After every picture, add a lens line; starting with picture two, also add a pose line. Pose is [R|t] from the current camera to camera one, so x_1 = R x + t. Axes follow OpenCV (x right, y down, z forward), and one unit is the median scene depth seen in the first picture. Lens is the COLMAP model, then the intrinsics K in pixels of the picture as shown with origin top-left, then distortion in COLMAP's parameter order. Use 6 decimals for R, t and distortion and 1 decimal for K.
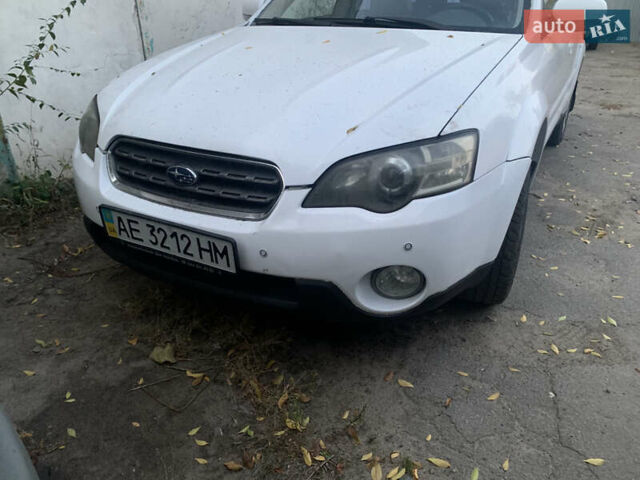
lens RADIAL K [[516.5, 0, 320.0], [0, 516.5, 240.0], [0, 0, 1]] dist [0.031513, -0.011458]
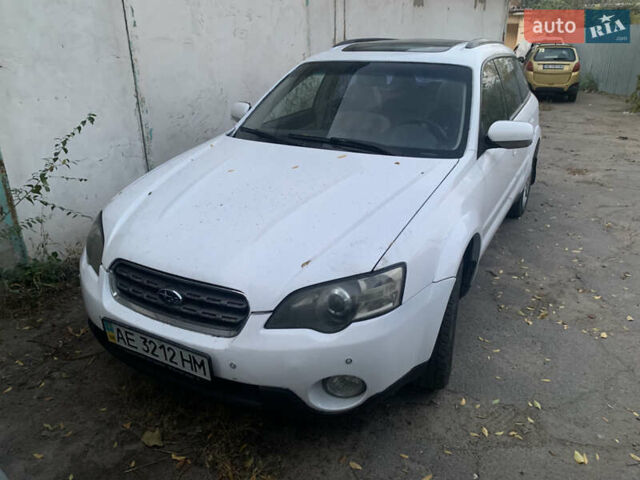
lens RADIAL K [[516.5, 0, 320.0], [0, 516.5, 240.0], [0, 0, 1]] dist [0.031513, -0.011458]
pose [[0.999991, -0.002256, 0.003479, 0.074433], [0.002477, 0.997891, -0.064869, -0.151079], [-0.003325, 0.064877, 0.997888, -0.207344]]
